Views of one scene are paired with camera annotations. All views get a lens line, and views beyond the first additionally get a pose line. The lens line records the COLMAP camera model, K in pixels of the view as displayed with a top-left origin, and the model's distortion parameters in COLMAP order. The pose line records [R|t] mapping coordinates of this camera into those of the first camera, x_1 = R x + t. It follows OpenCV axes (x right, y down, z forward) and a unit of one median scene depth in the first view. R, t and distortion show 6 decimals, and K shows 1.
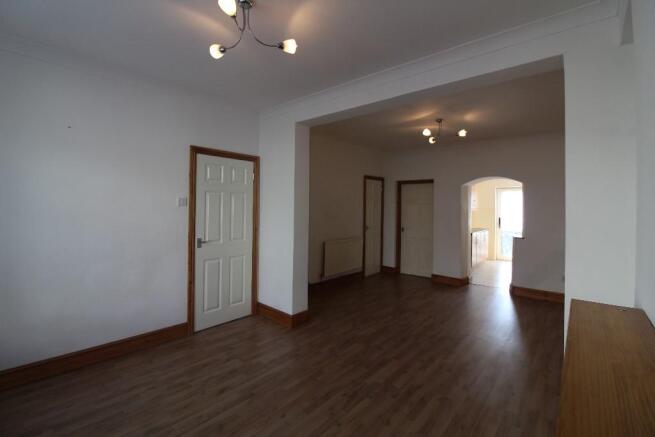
lens RADIAL K [[301.1, 0, 329.3], [0, 301.1, 205.6], [0, 0, 1]] dist [-0.001473, -0.014024]
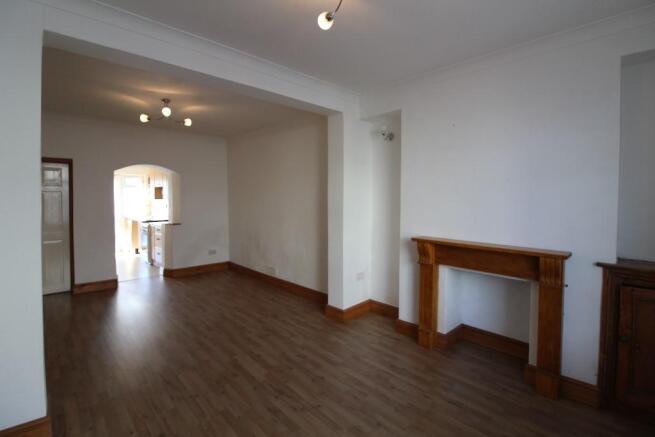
lens RADIAL K [[301.1, 0, 329.3], [0, 301.1, 205.6], [0, 0, 1]] dist [-0.001473, -0.014024]
pose [[0.088627, -0.033826, 0.995490, -0.746871], [-0.006190, 0.999385, 0.034510, -0.008550], [-0.996046, -0.009221, 0.088363, 0.658079]]
